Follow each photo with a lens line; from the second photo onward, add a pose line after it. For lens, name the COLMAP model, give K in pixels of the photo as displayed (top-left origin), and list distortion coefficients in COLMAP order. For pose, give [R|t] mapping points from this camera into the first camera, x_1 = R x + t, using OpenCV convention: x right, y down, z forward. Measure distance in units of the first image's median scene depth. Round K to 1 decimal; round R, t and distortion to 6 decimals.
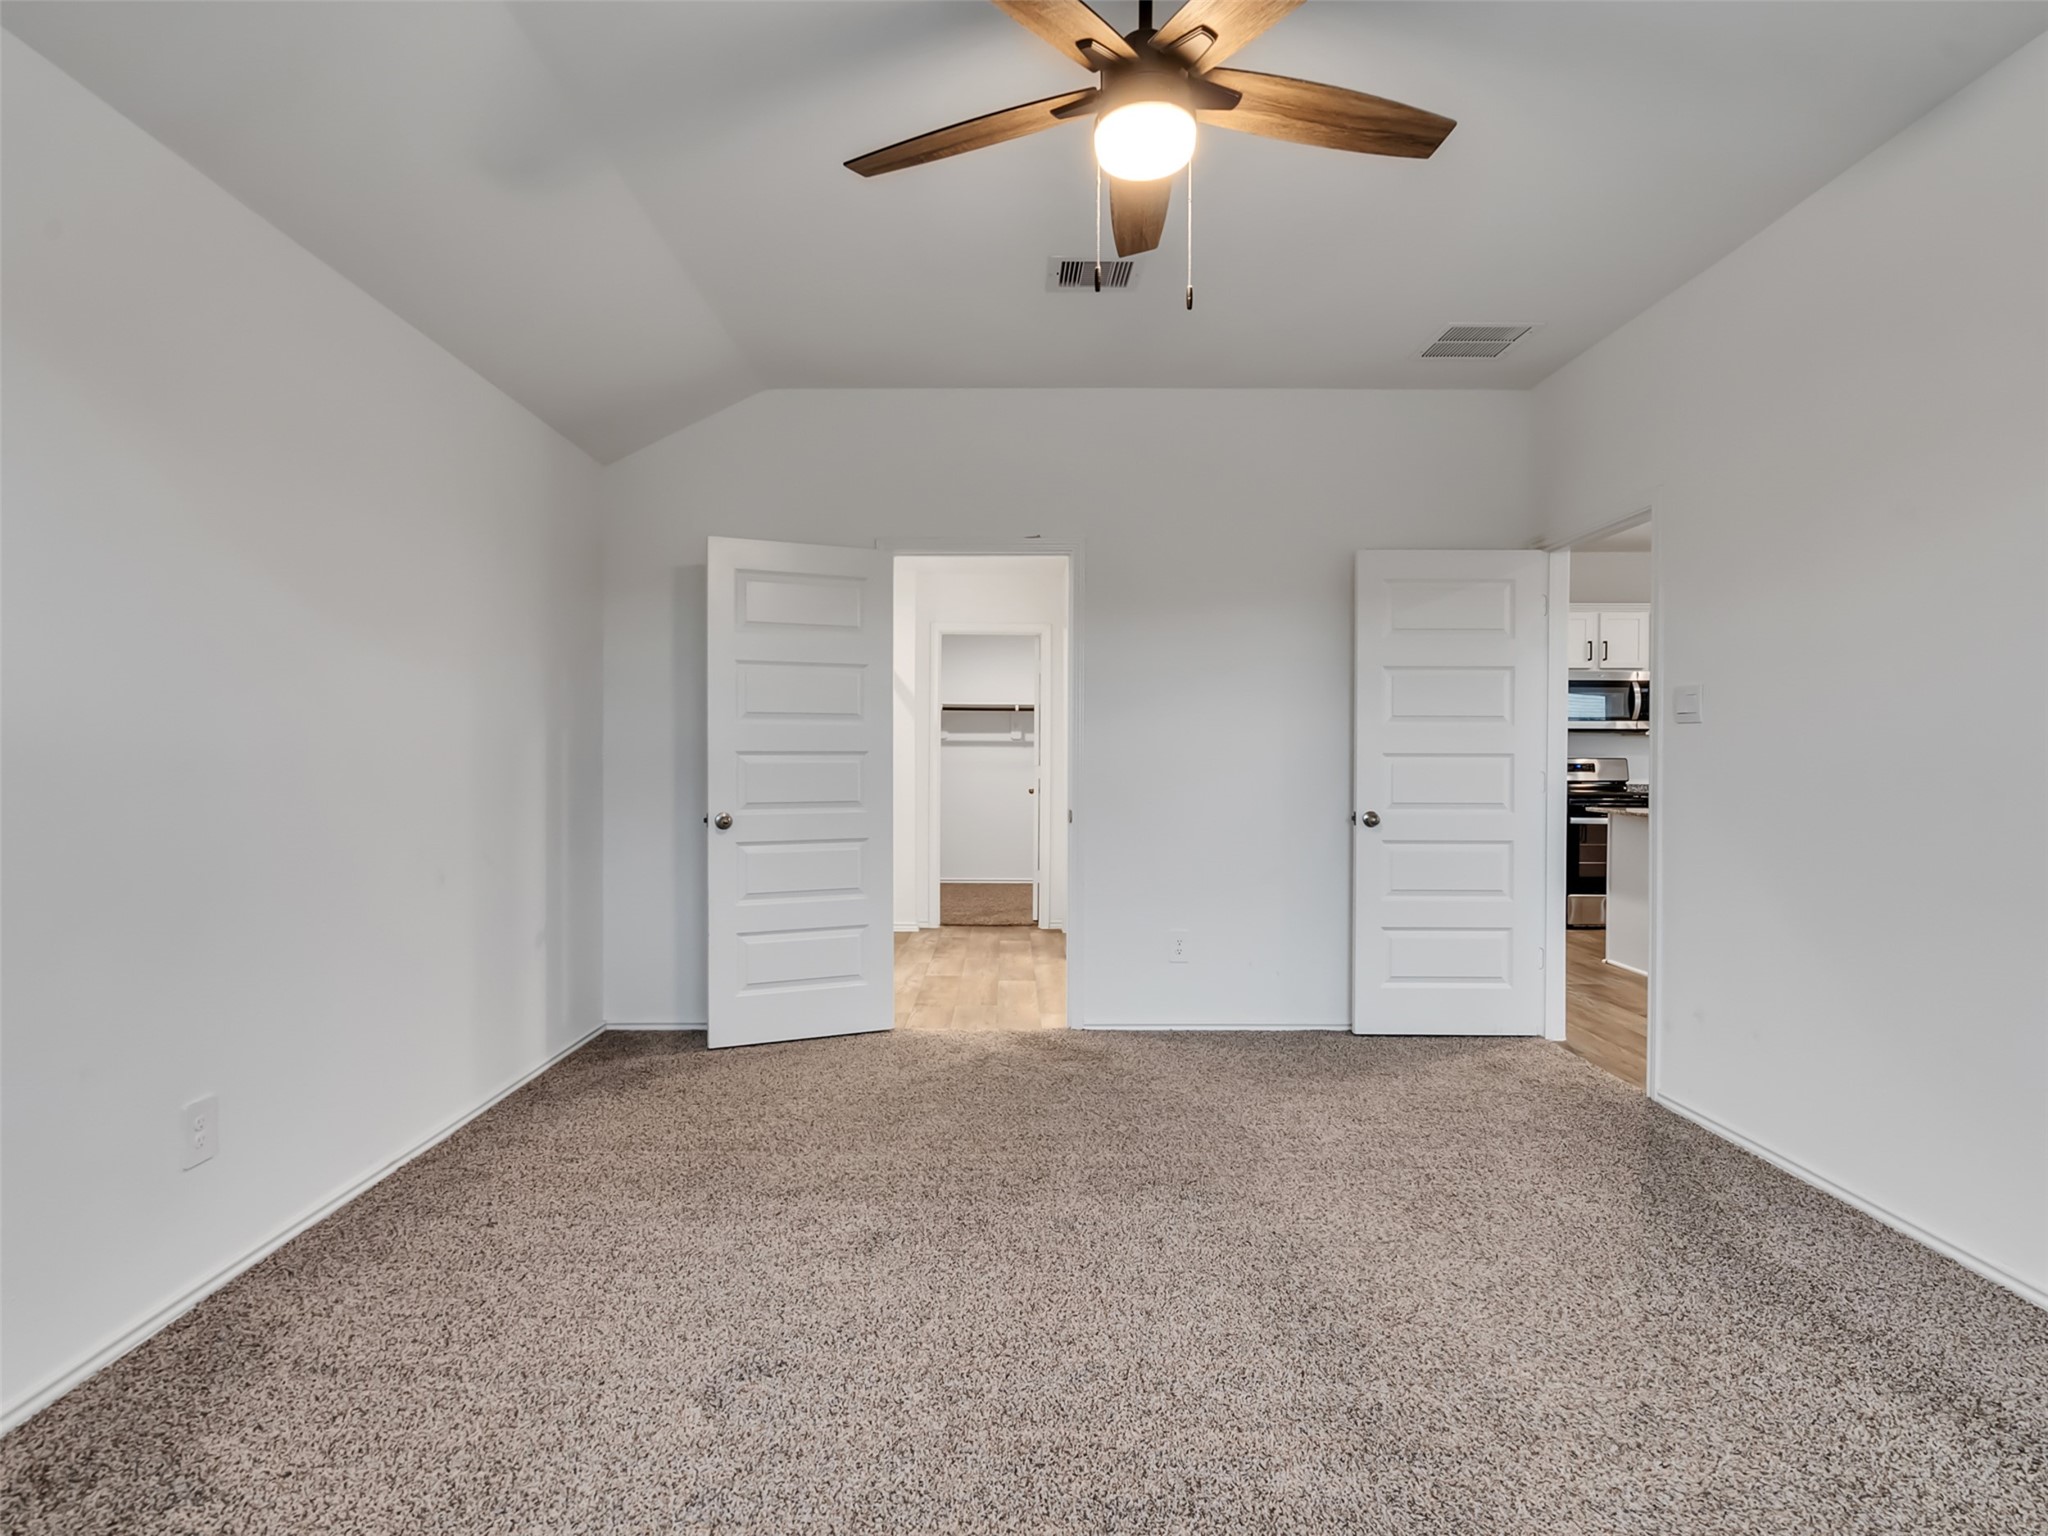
lens RADIAL K [[1045.6, 0, 1013.6], [0, 1045.6, 767.0], [0, 0, 1]] dist [-0.005307, 0.002317]
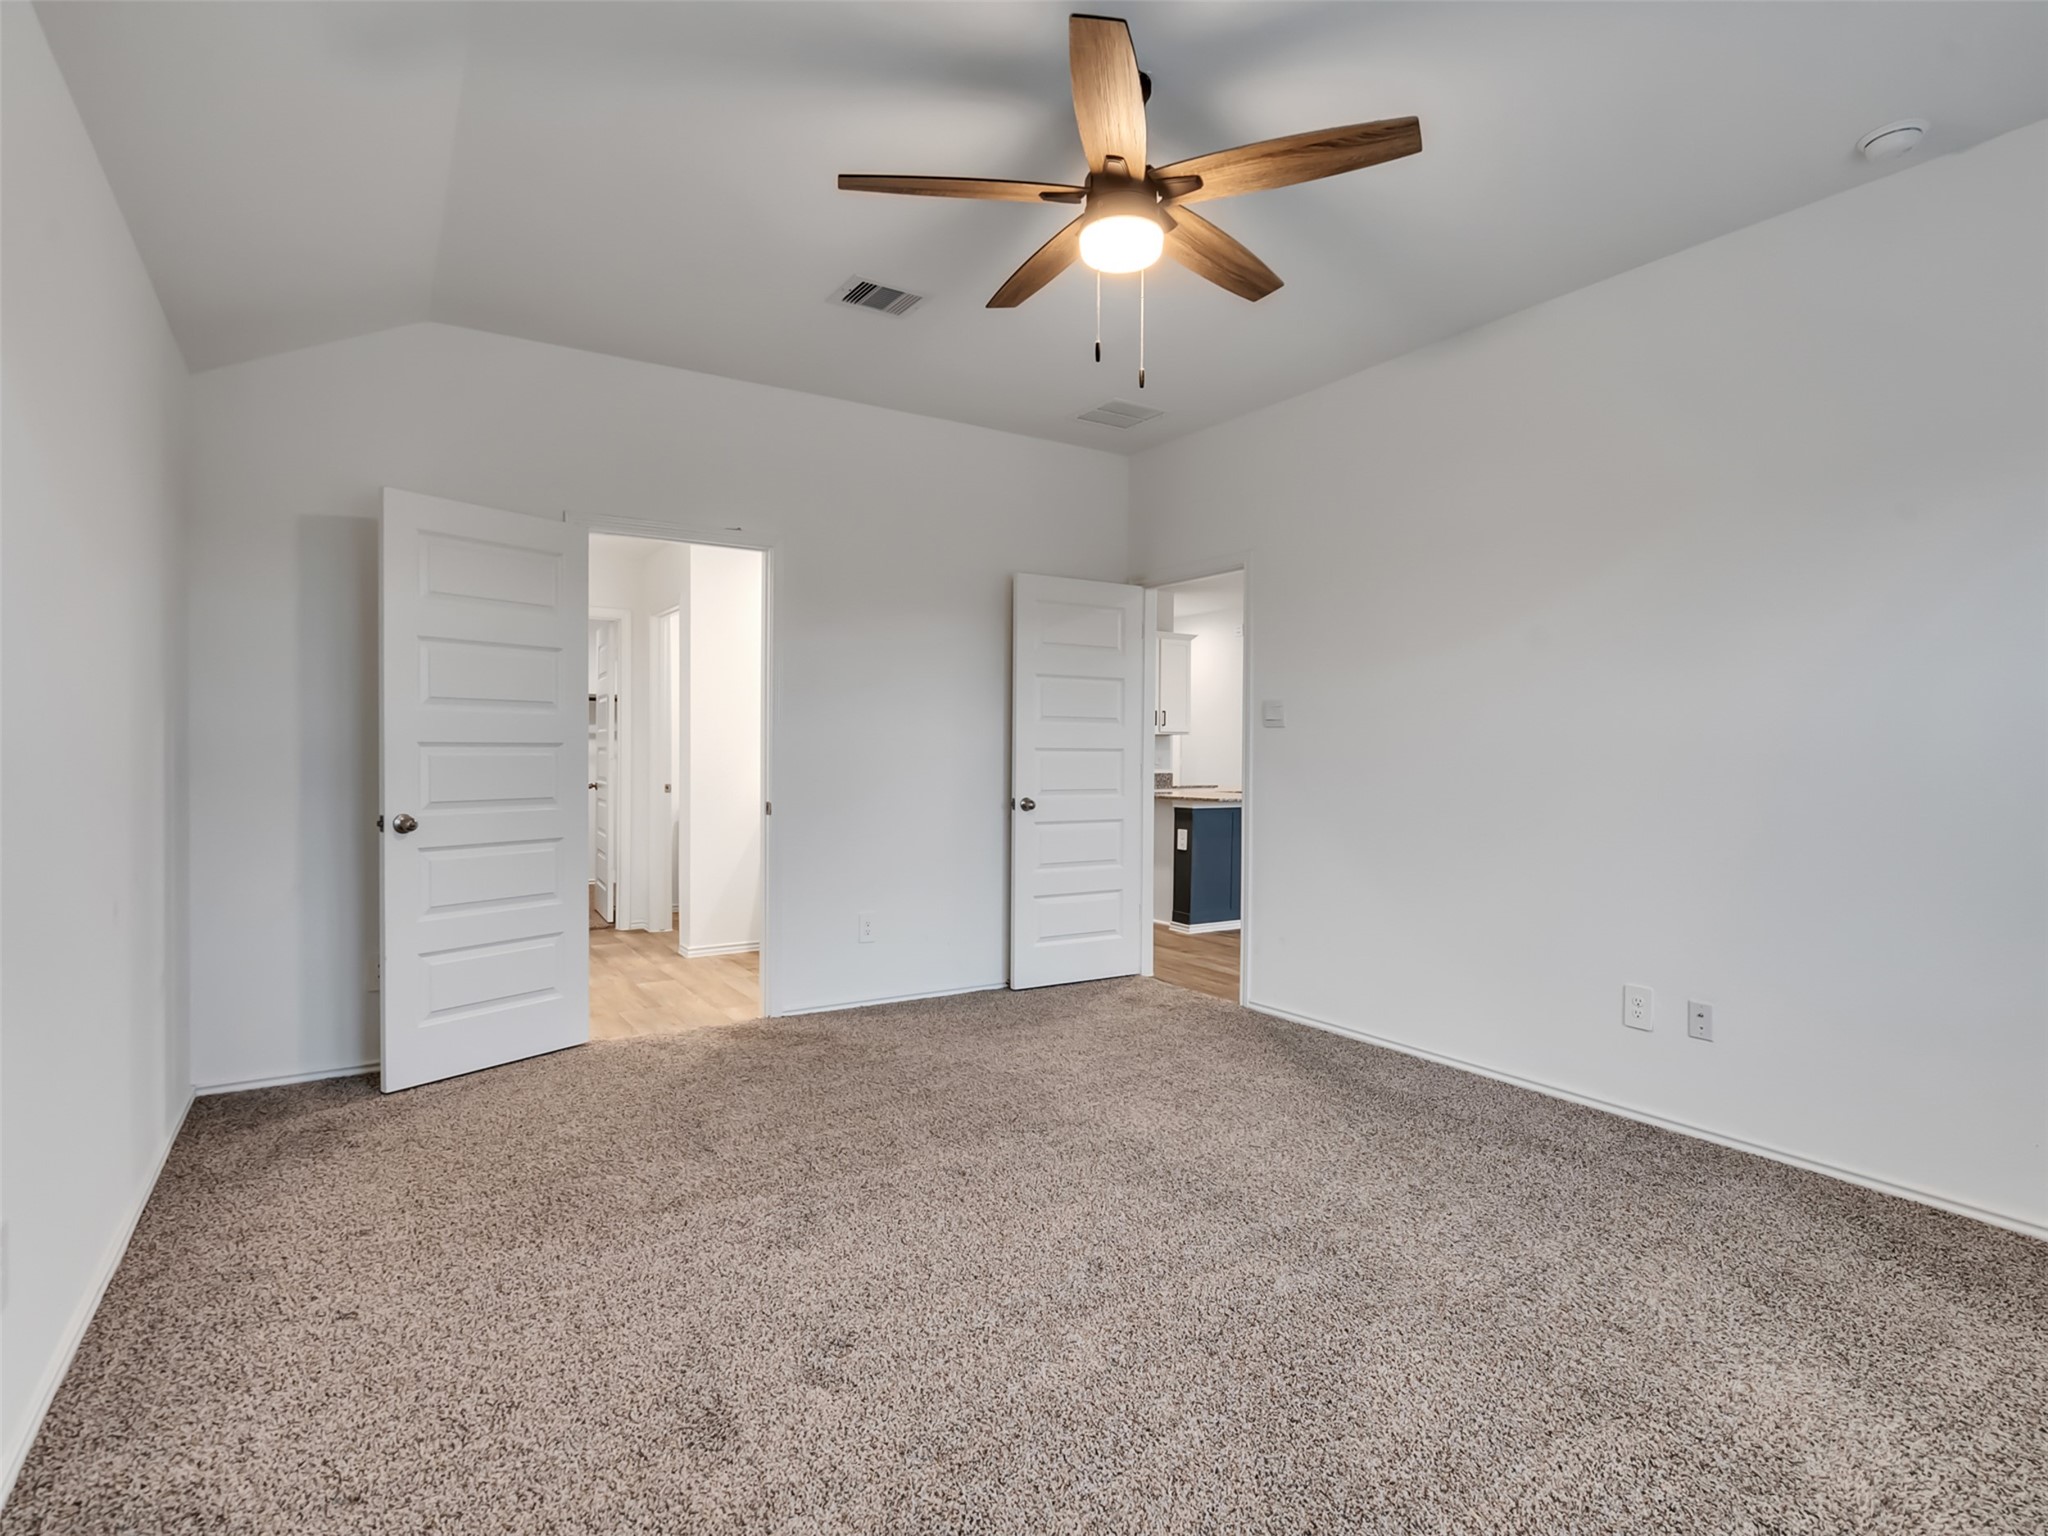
lens RADIAL K [[1045.6, 0, 1013.6], [0, 1045.6, 767.0], [0, 0, 1]] dist [-0.005307, 0.002317]
pose [[0.847430, -0.004233, 0.530890, -0.306354], [0.000580, 0.999975, 0.007046, 0.000112], [-0.530906, -0.005663, 0.847412, 0.017114]]
